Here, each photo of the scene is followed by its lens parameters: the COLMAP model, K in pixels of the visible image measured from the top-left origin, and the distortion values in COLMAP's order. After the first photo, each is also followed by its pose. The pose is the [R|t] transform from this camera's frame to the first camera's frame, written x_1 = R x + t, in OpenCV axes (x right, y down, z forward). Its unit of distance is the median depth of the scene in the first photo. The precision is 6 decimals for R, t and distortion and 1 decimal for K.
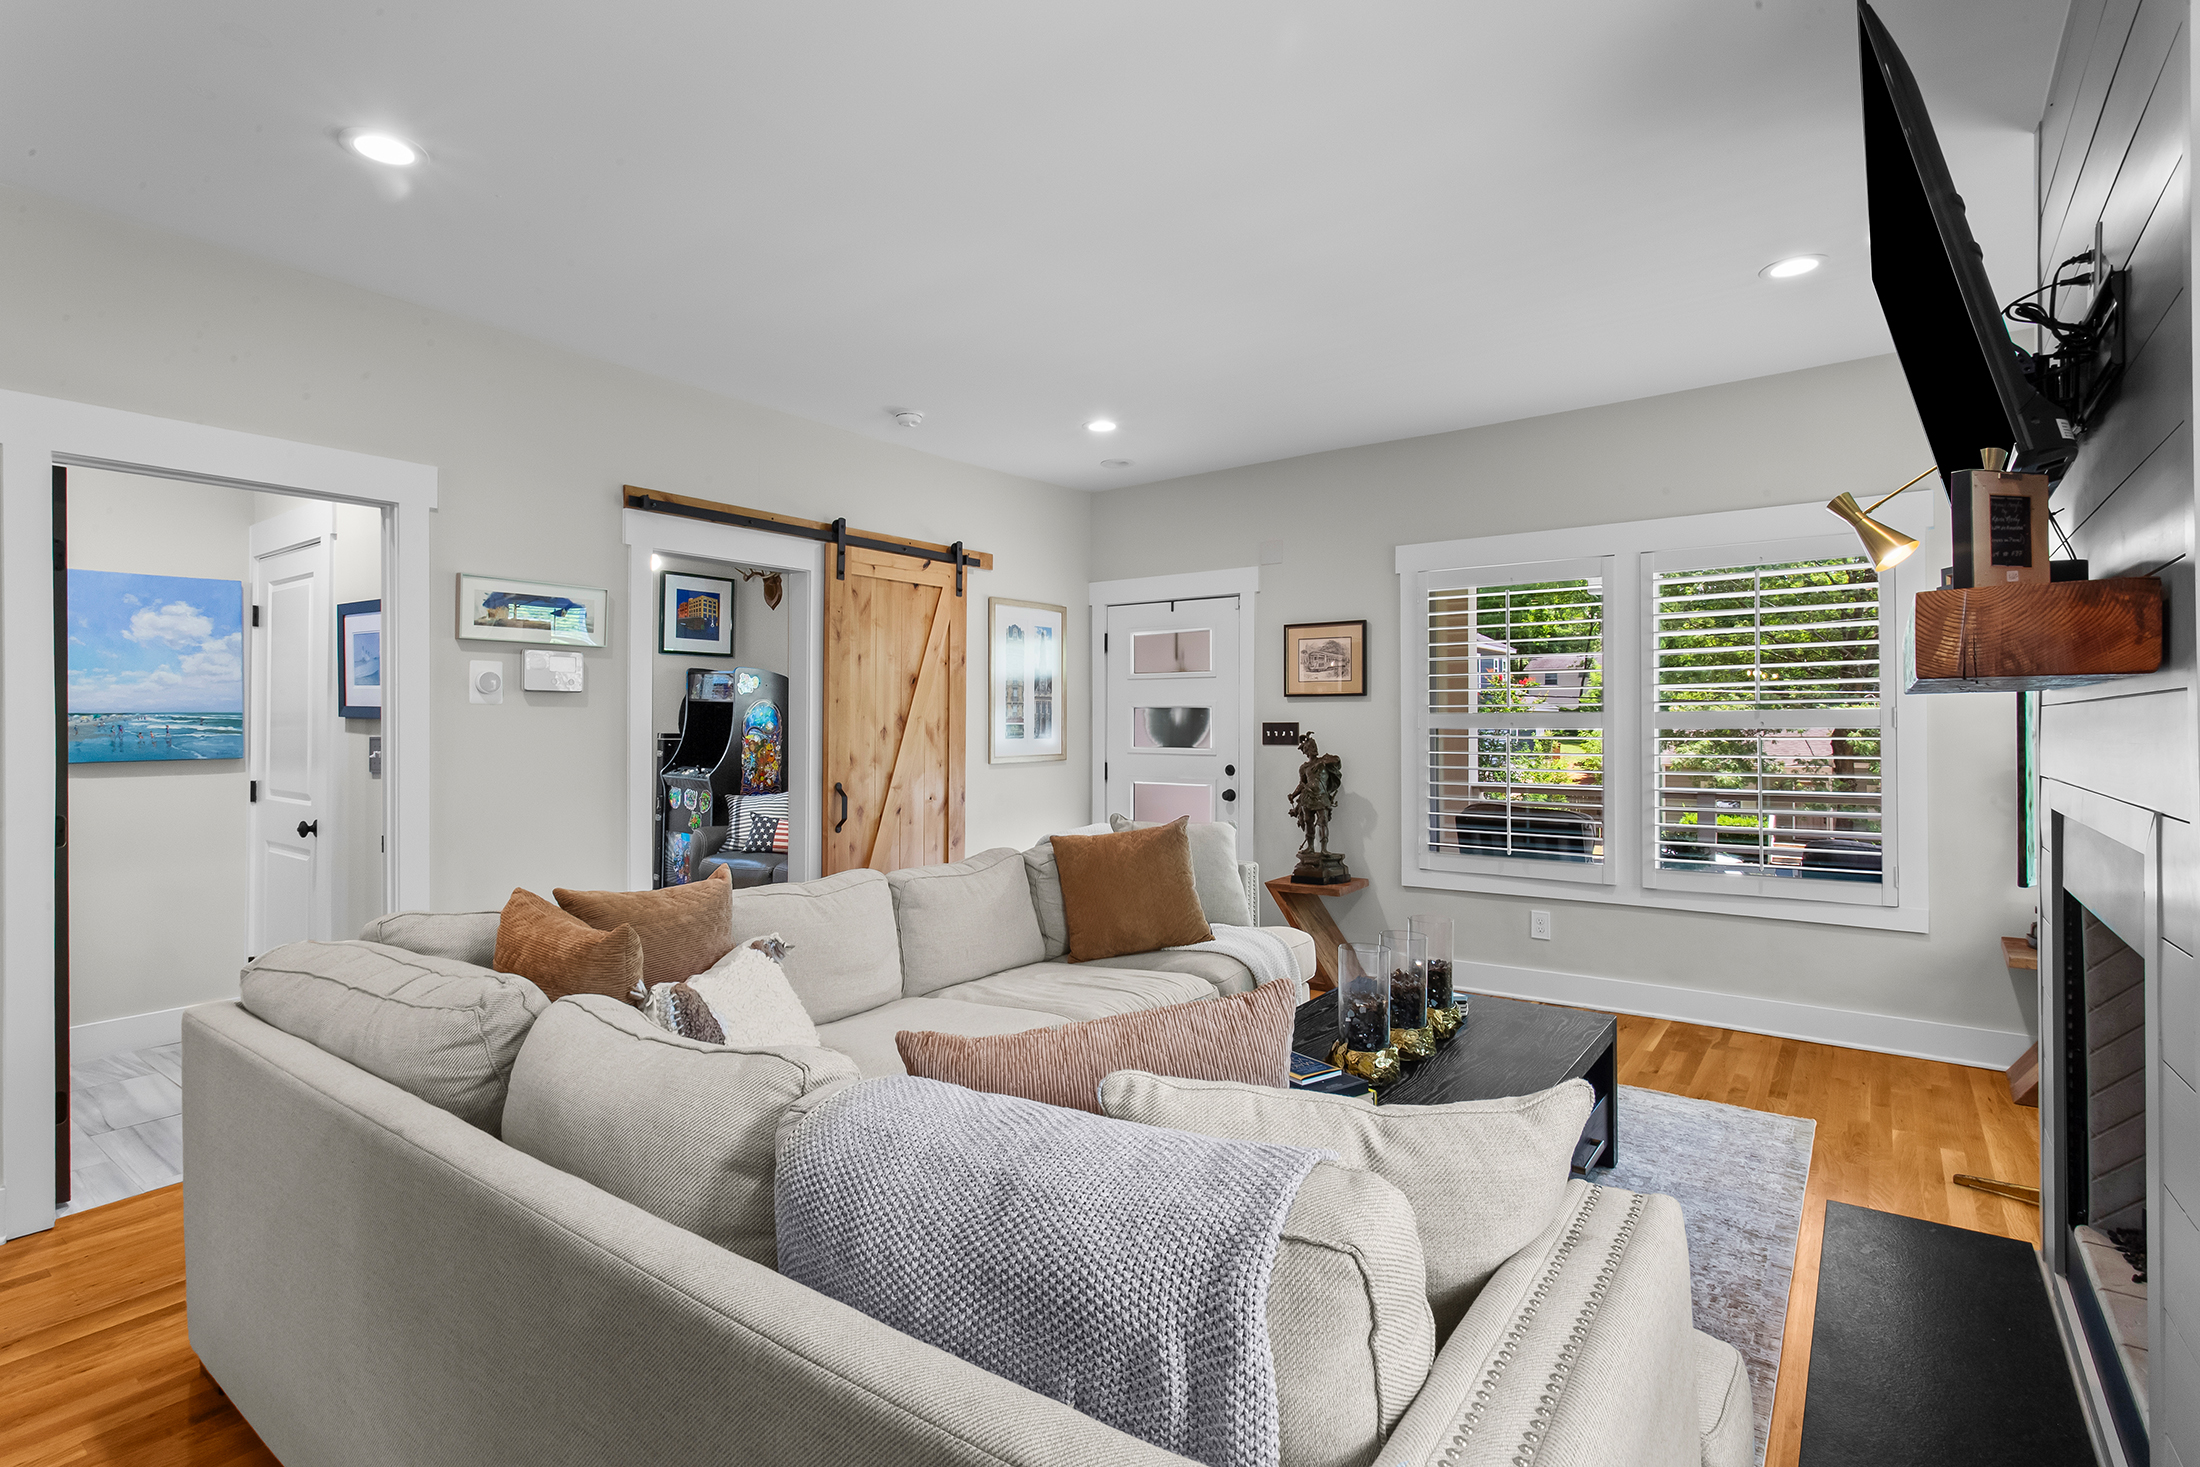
lens RADIAL K [[1067.5, 0, 1079.2], [0, 1067.5, 727.7], [0, 0, 1]] dist [-0.008986, 0.007023]
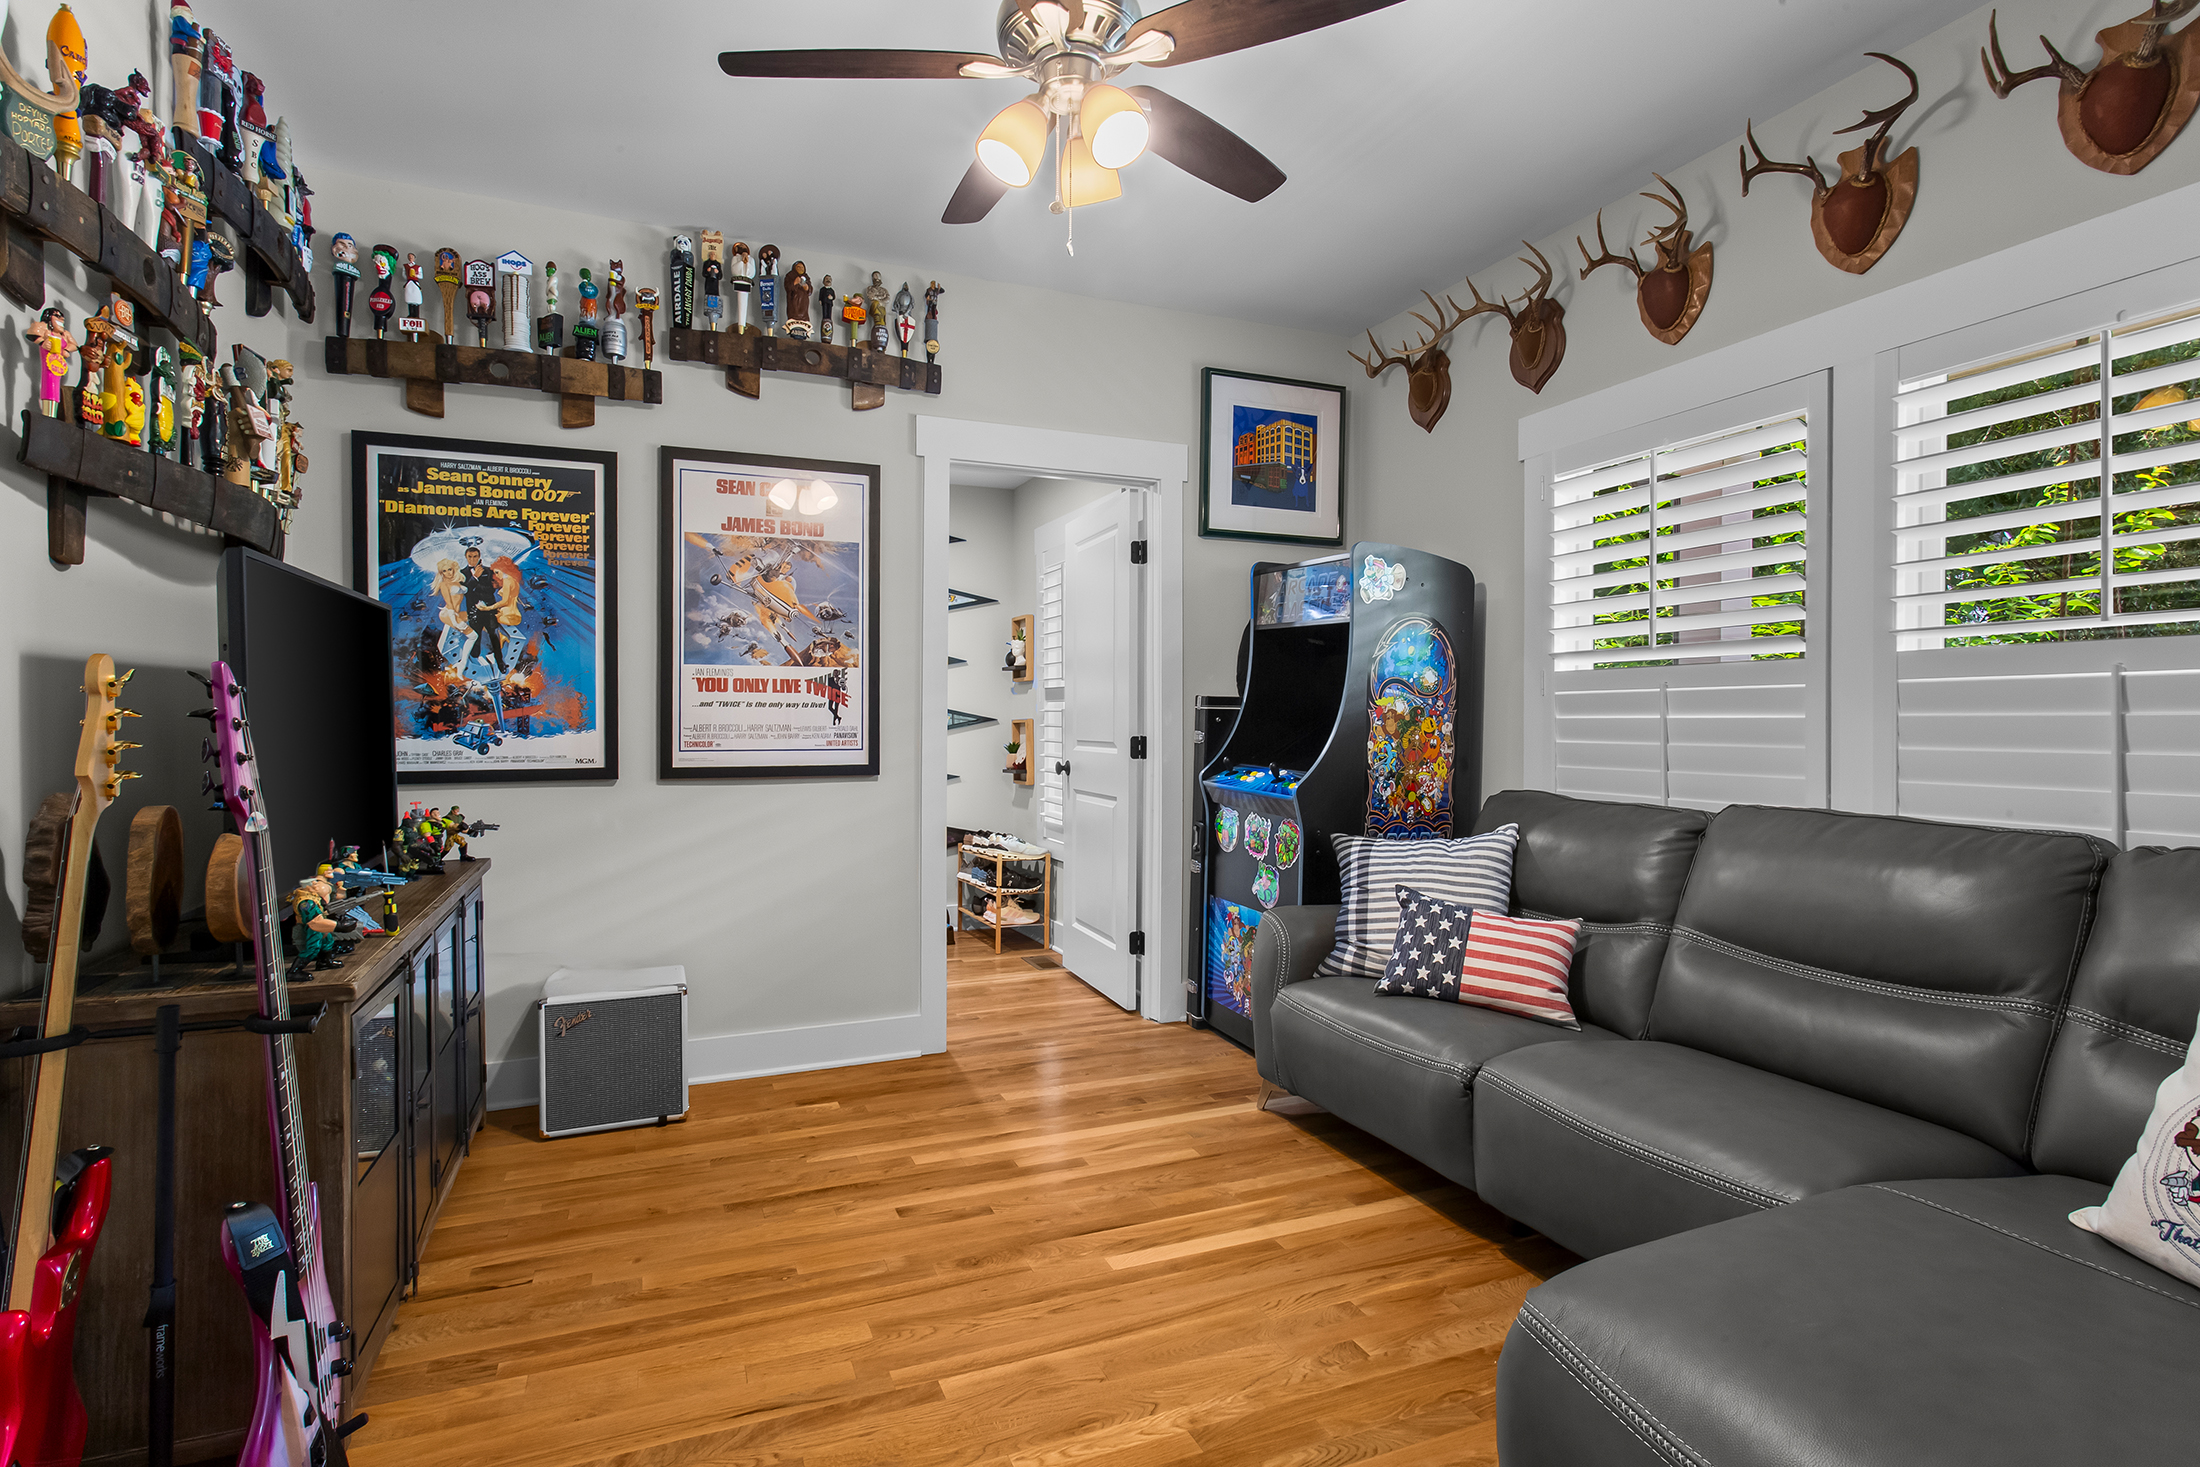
lens RADIAL K [[1067.5, 0, 1081.2], [0, 1067.5, 730.3], [0, 0, 1]] dist [-0.008986, 0.007023]
pose [[0.863840, 0.007365, -0.503713, -0.193742], [-0.000330, 0.999901, 0.014053, 0.014014], [0.503766, -0.011973, 0.863757, 0.551310]]
